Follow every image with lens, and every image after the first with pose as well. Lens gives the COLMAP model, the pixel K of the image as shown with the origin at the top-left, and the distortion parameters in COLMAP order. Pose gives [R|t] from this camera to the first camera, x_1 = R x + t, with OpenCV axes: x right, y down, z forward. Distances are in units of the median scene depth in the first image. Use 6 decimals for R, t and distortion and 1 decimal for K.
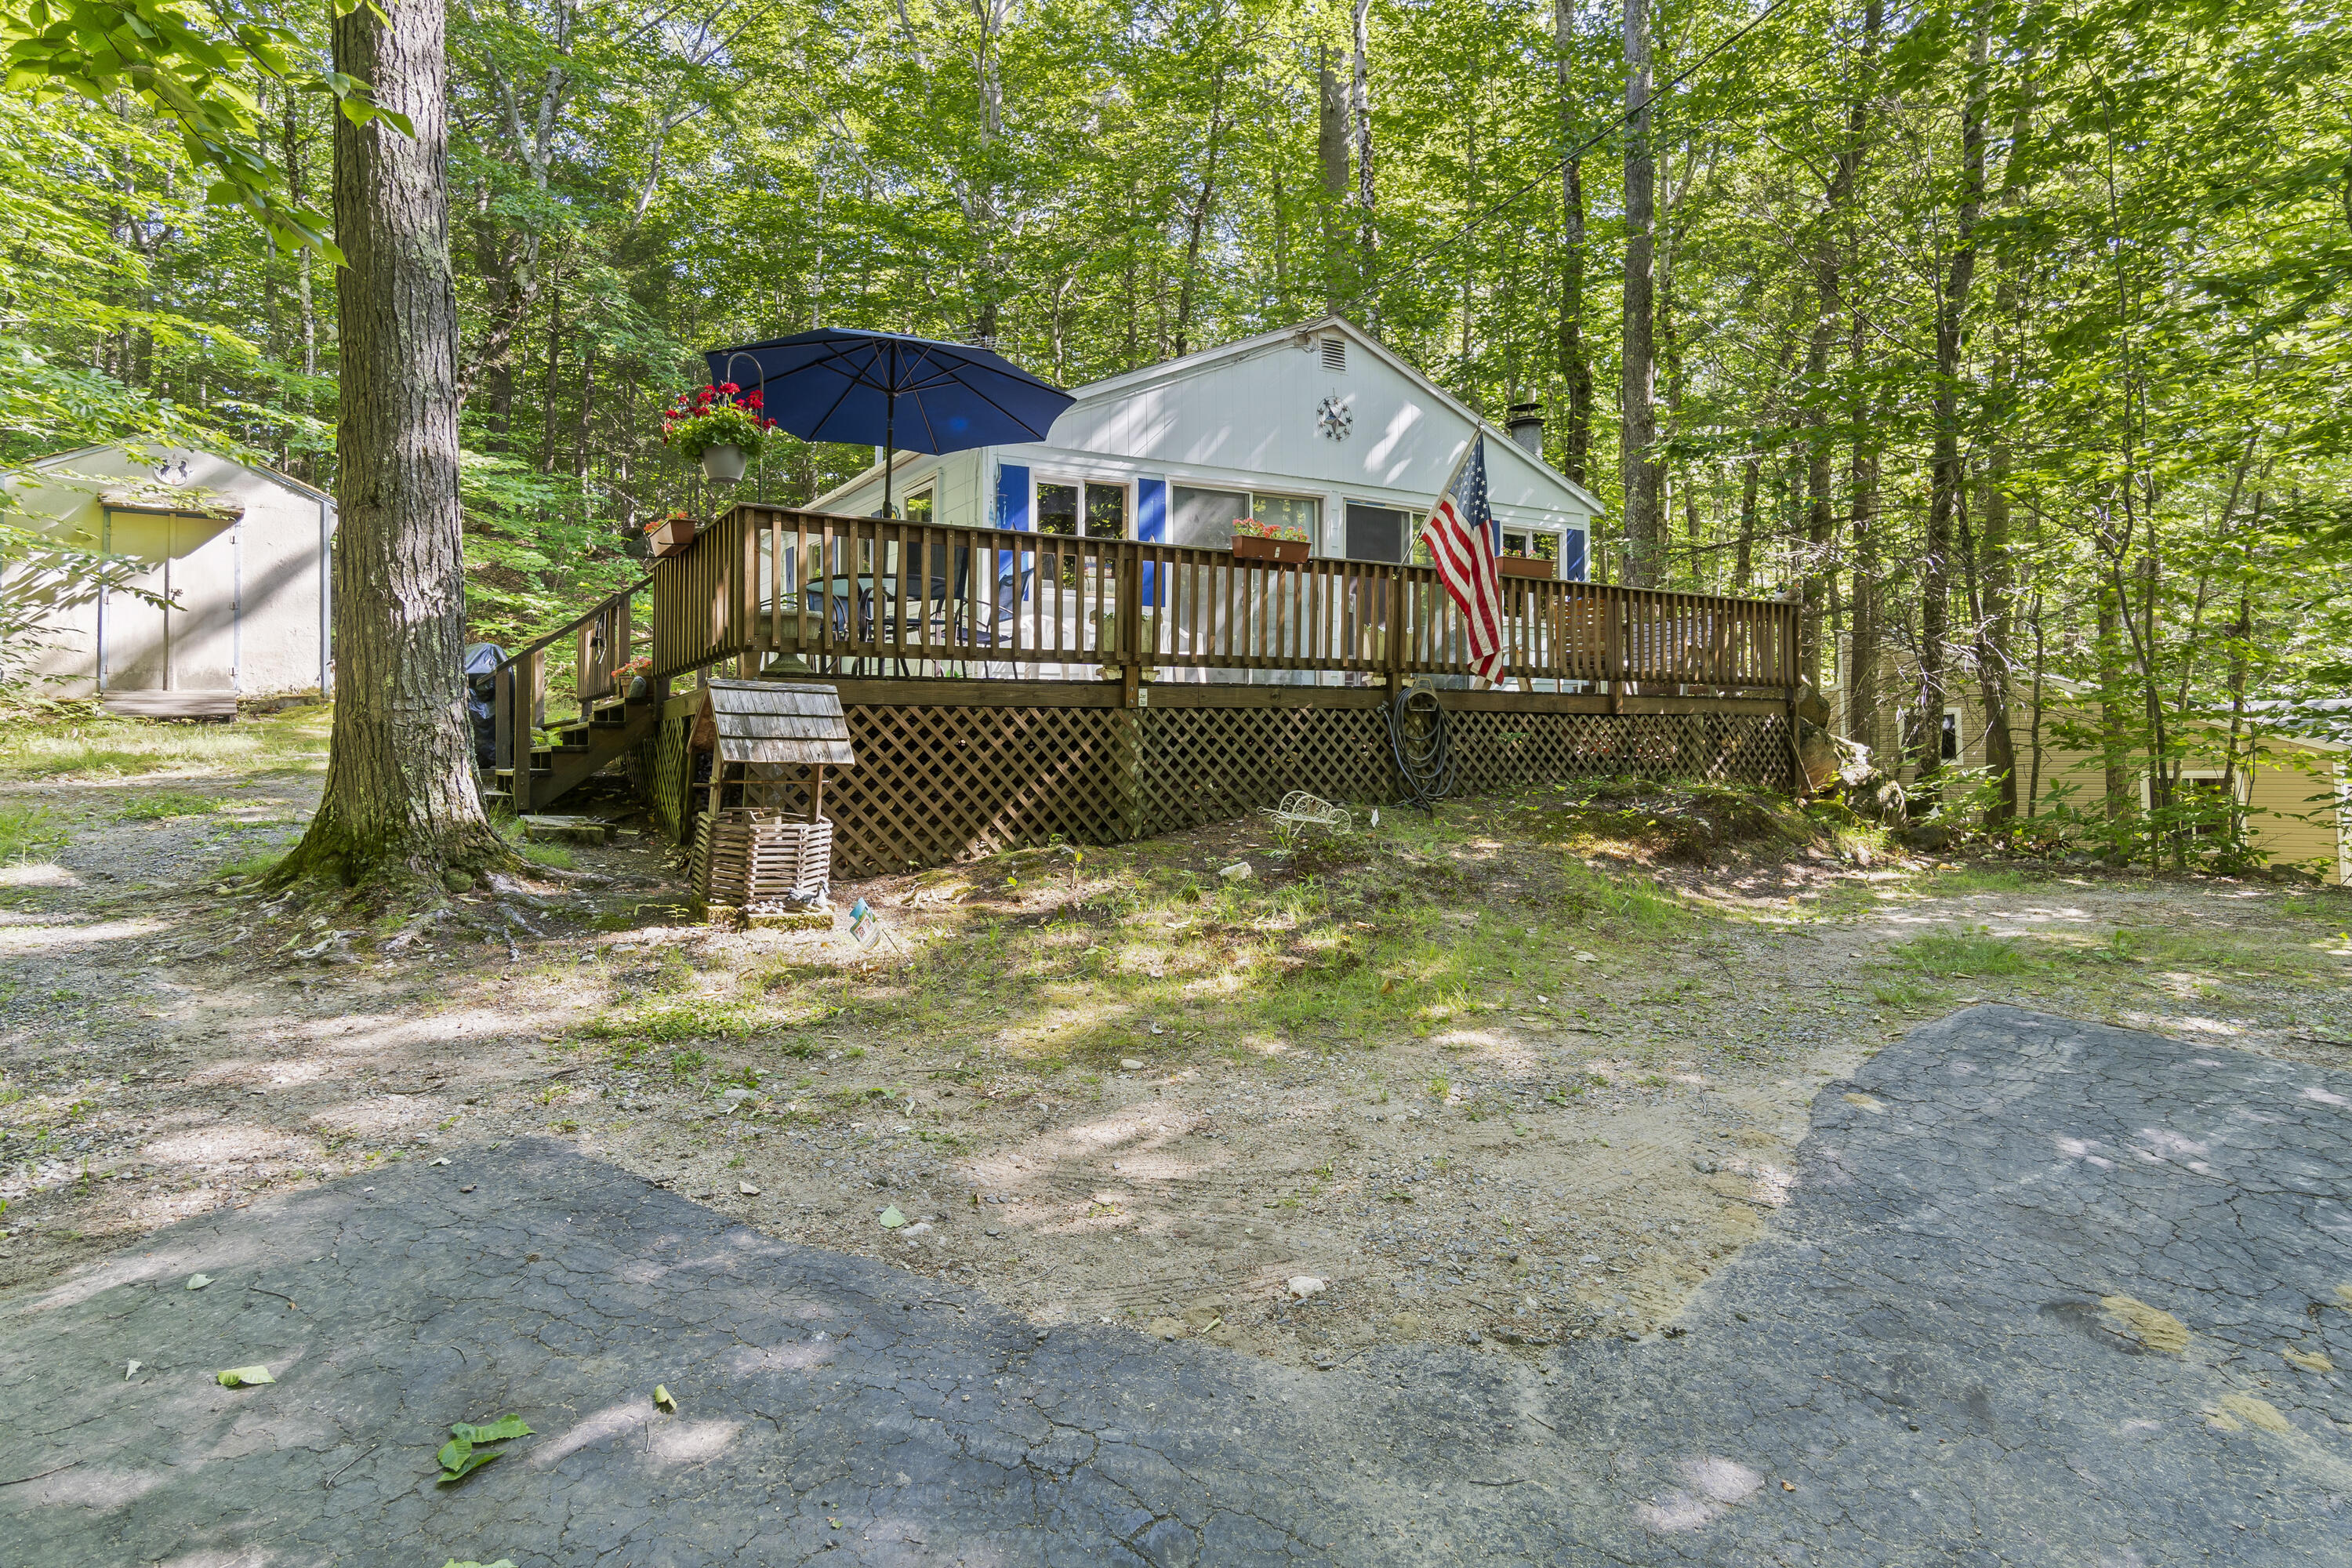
lens RADIAL K [[1266.4, 0, 1178.3], [0, 1266.4, 787.4], [0, 0, 1]] dist [-0.000009, 0.001630]
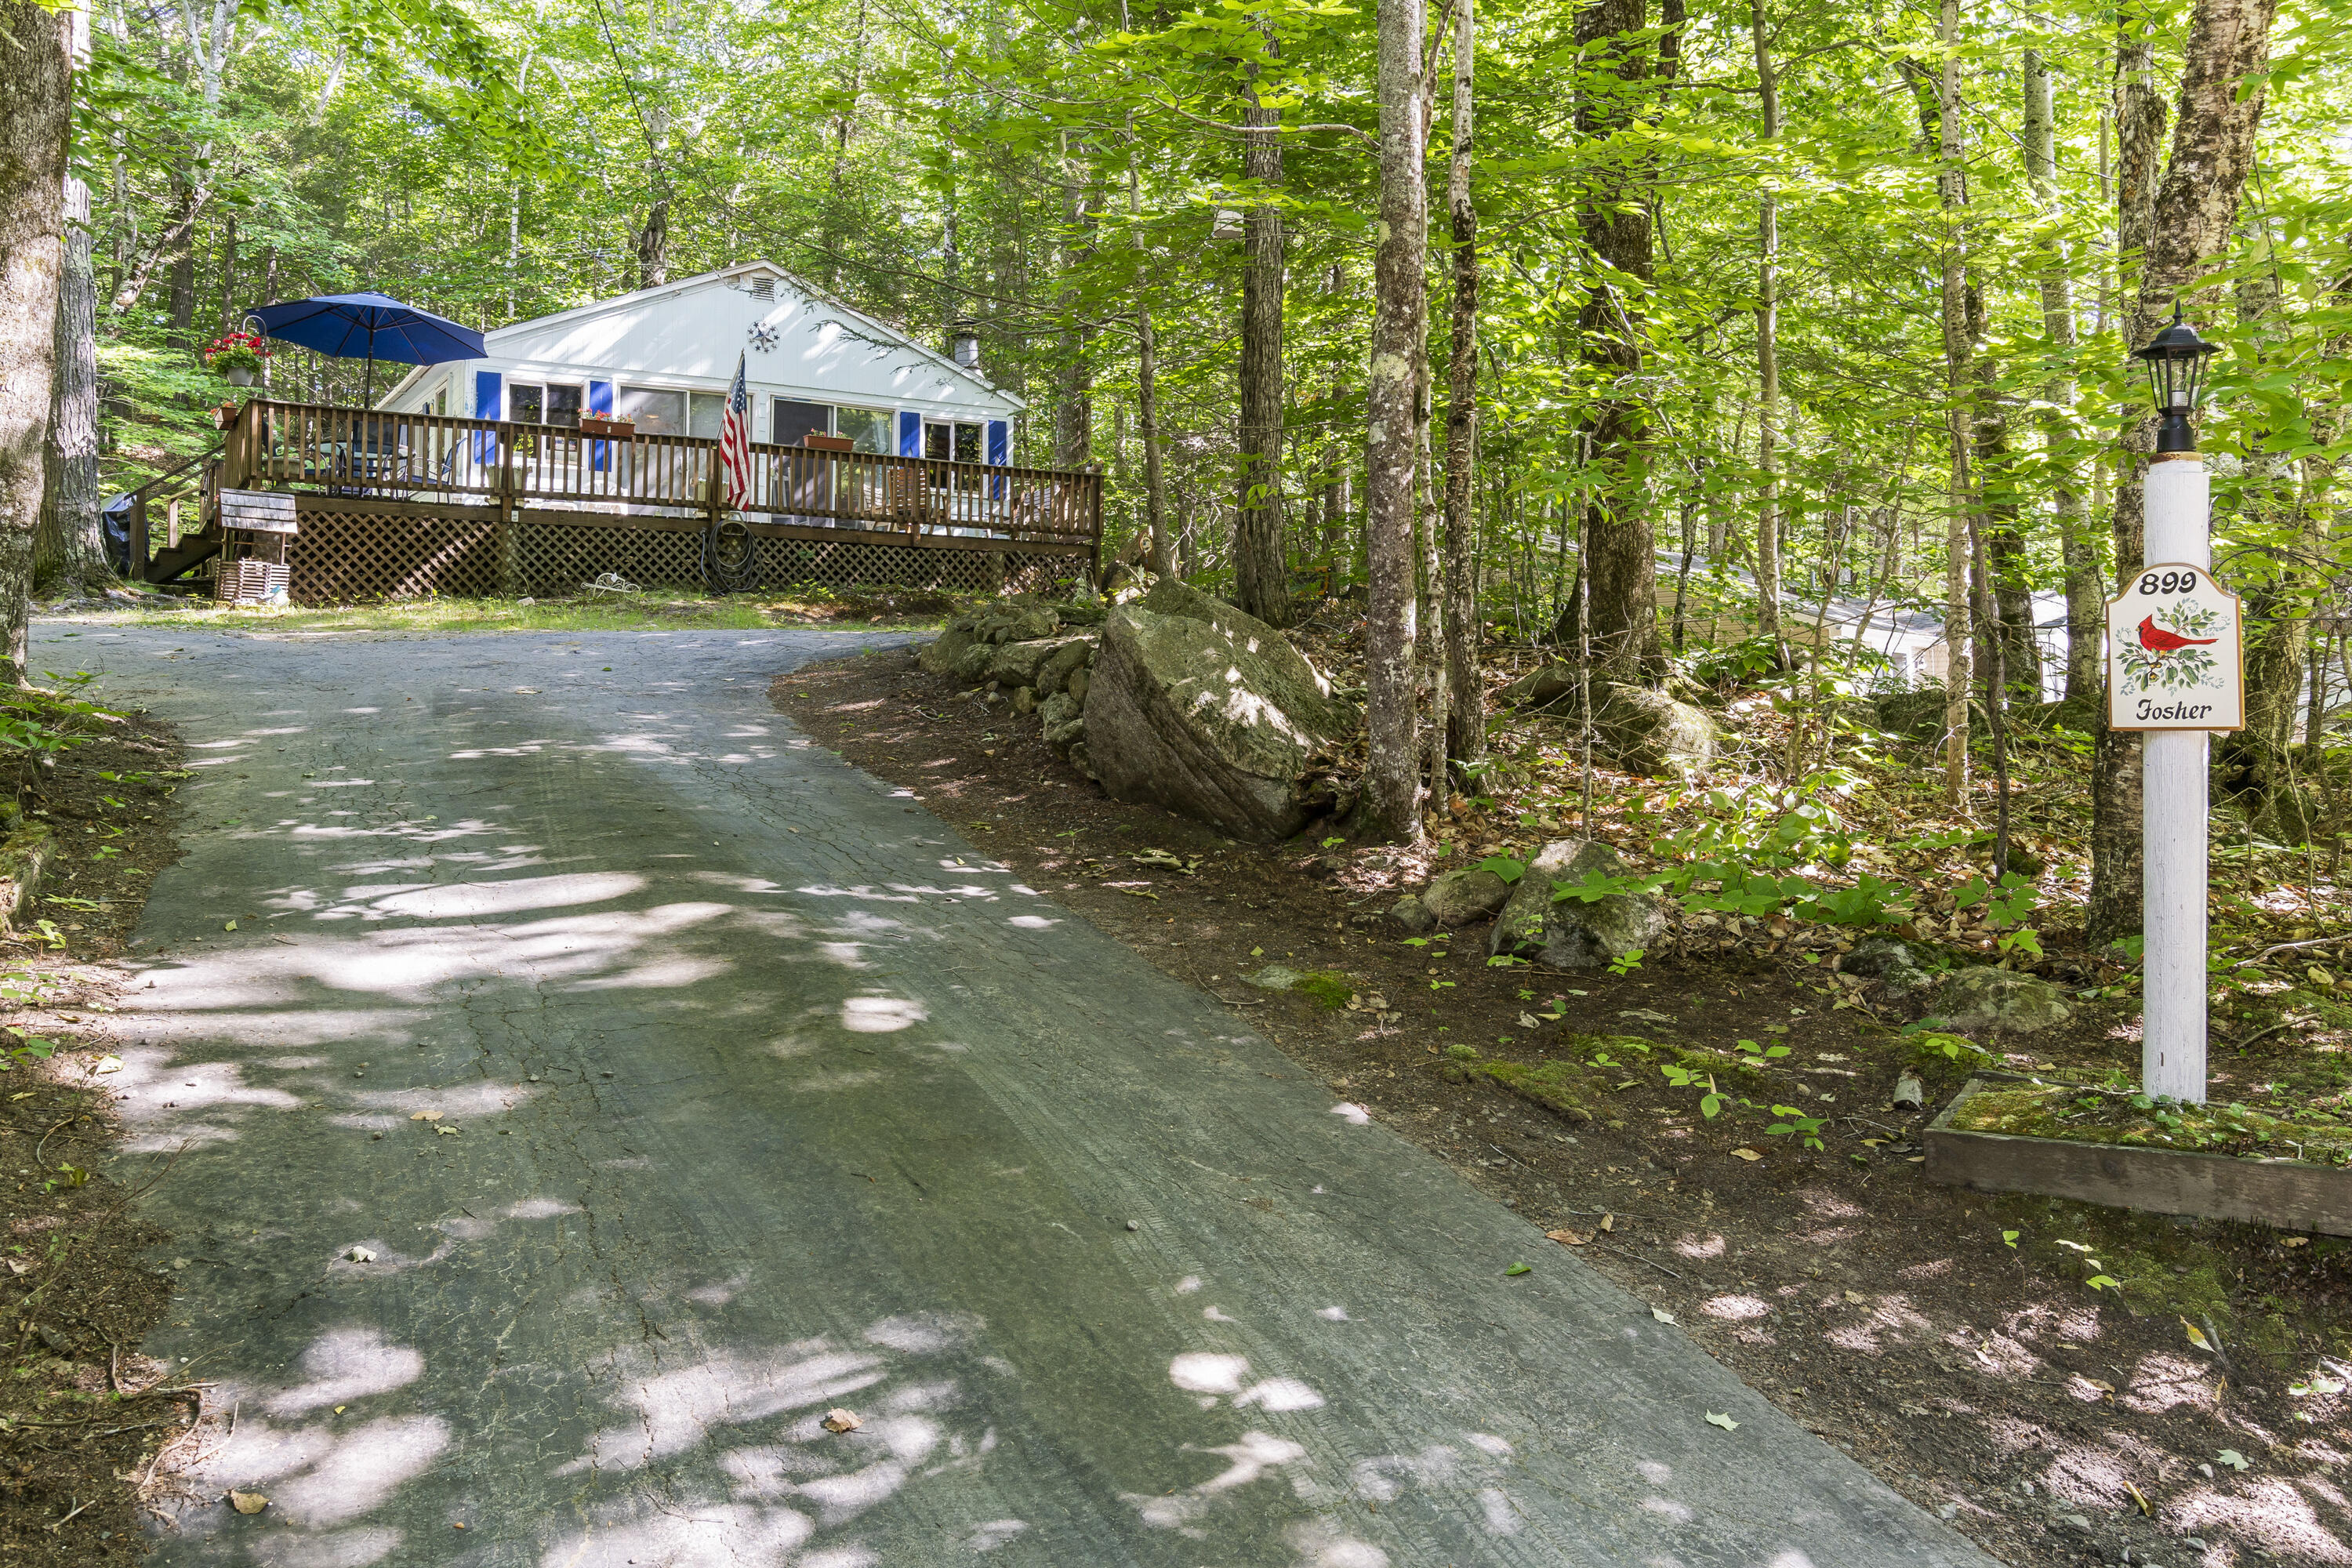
lens RADIAL K [[1738.1, 0, 1174.4], [0, 1738.1, 780.9], [0, 0, 1]] dist [-0.010266, -0.002597]
pose [[0.999910, 0.005303, 0.012306, 0.725377], [-0.005259, 0.999980, -0.003592, 0.249747], [-0.012325, 0.003527, 0.999918, -1.143231]]
